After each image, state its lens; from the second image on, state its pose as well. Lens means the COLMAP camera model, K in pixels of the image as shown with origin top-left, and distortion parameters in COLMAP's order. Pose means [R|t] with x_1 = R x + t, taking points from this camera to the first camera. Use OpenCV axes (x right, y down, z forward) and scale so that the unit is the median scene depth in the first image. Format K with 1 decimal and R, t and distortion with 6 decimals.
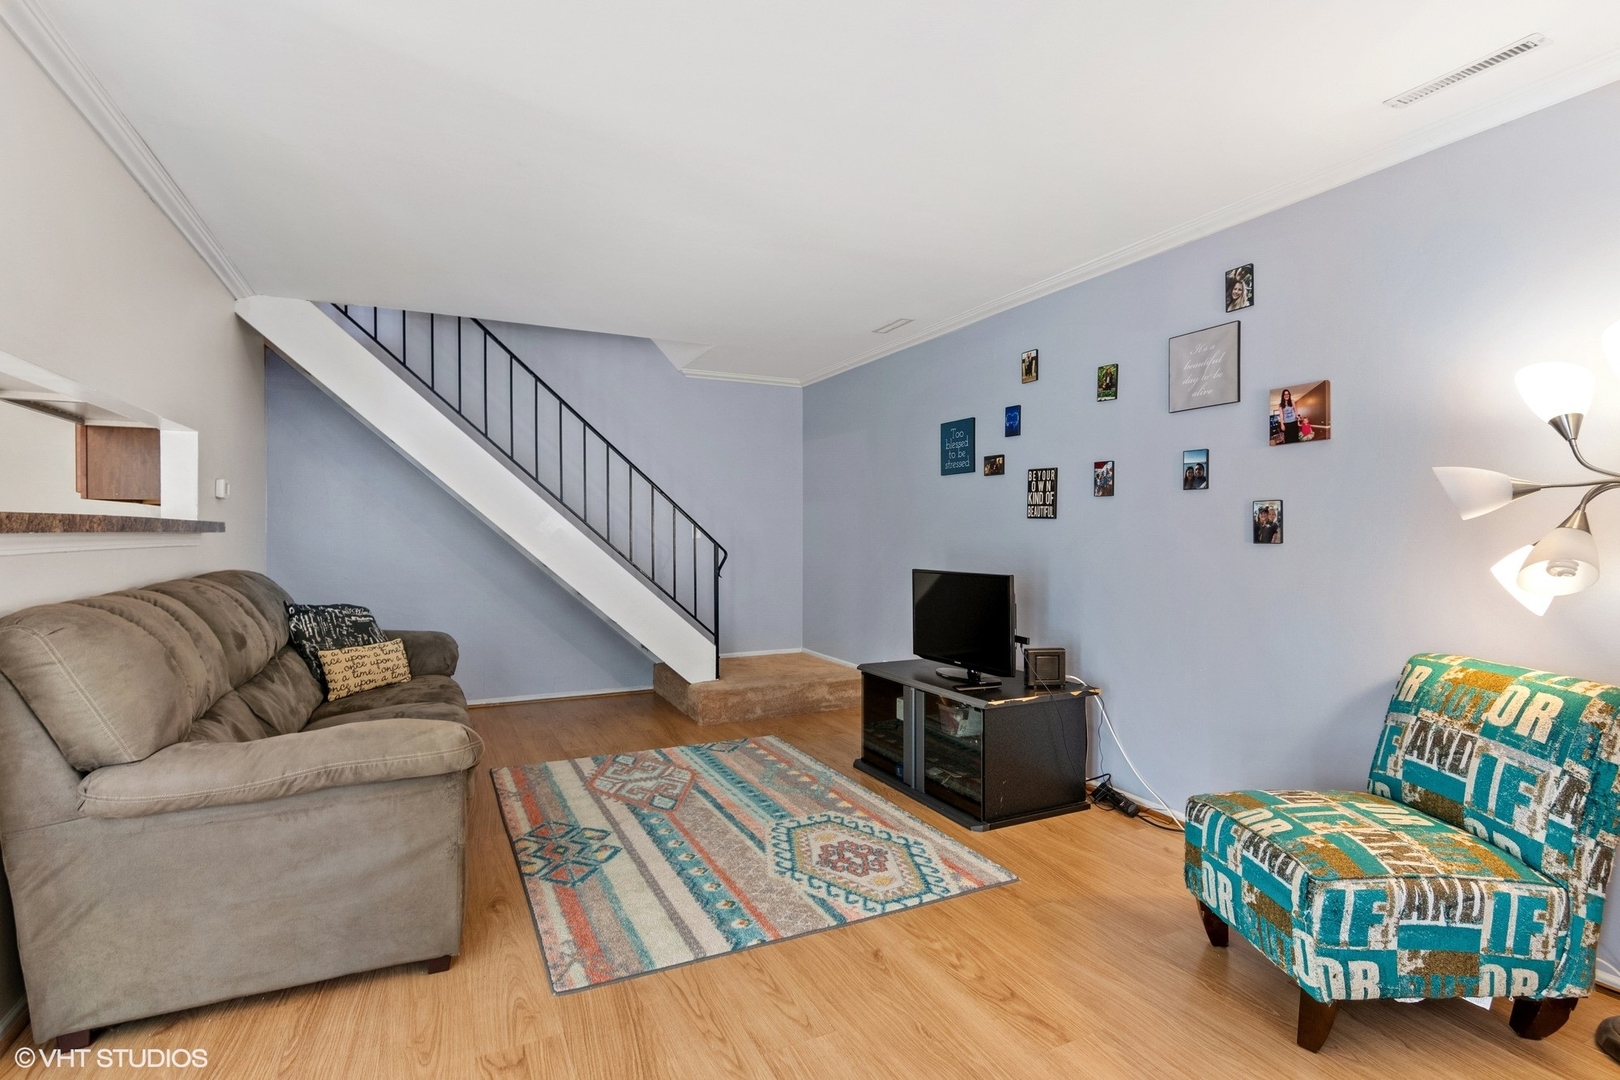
lens RADIAL K [[780.5, 0, 814.0], [0, 780.5, 529.8], [0, 0, 1]] dist [-0.004360, -0.000377]
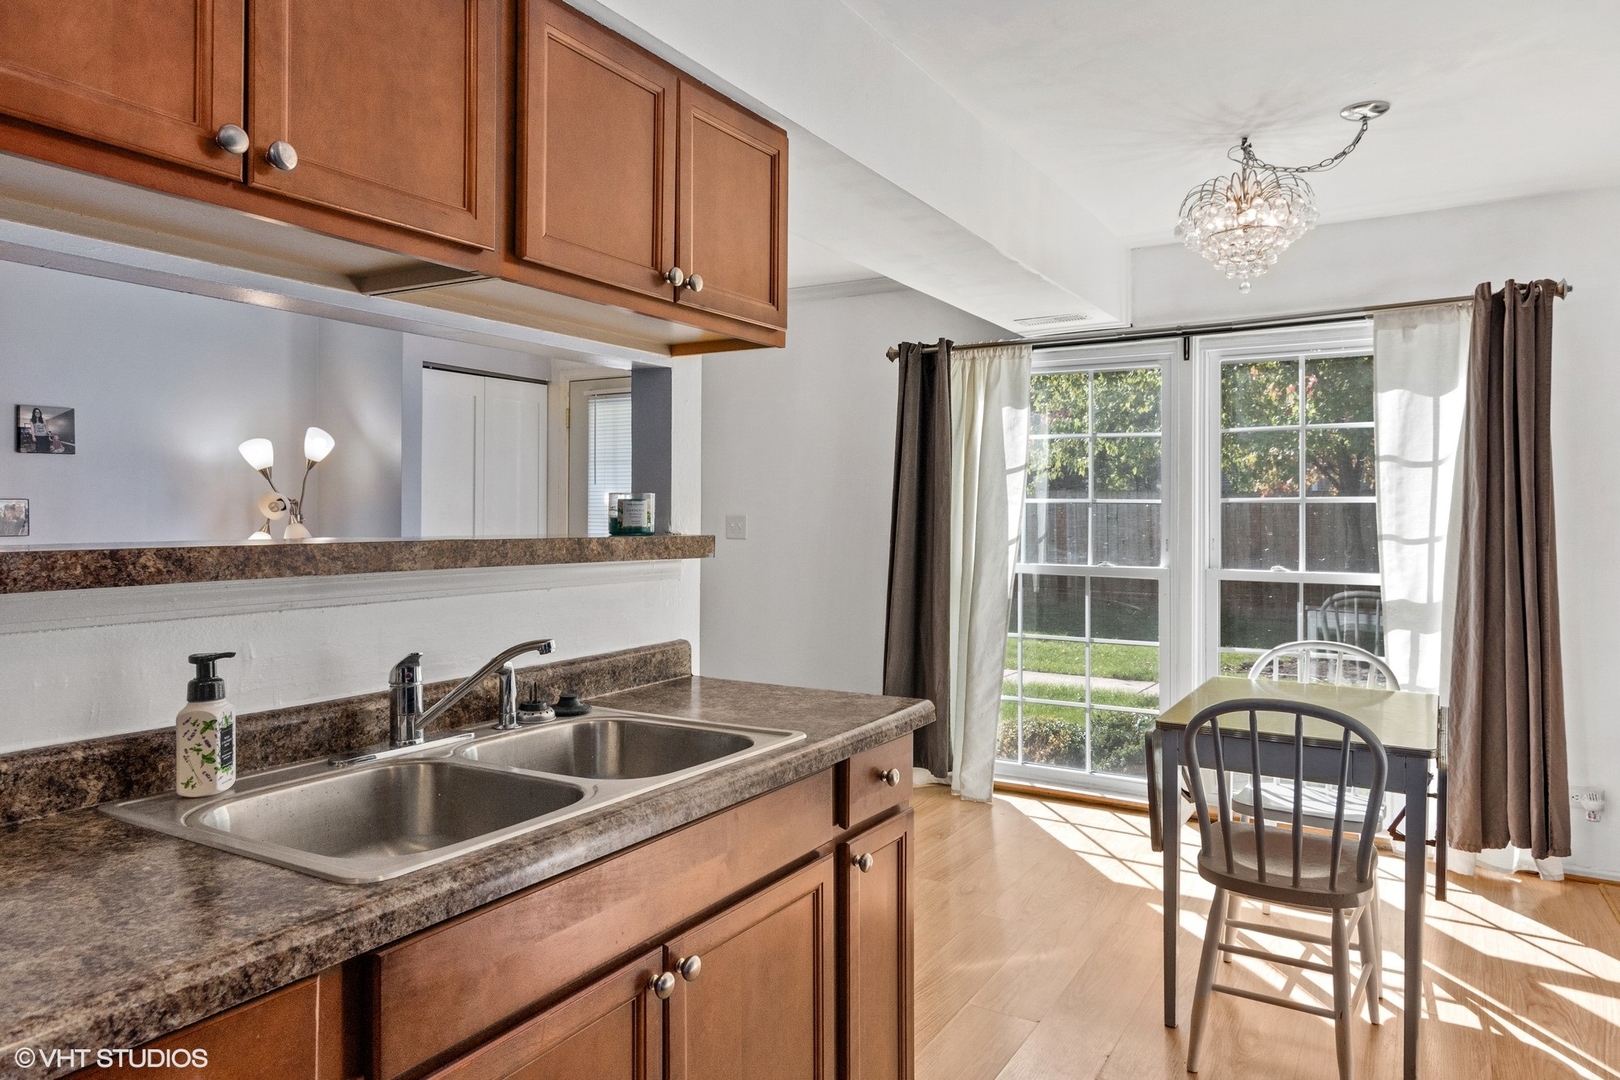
lens RADIAL K [[1028.5, 0, 829.9], [0, 1028.5, 505.1], [0, 0, 1]] dist [0.001505, 0.000901]
pose [[-0.542764, -0.005010, 0.839870, -2.015204], [-0.011048, 0.999938, -0.001176, -0.059628], [-0.839812, -0.009917, -0.542786, 1.199181]]
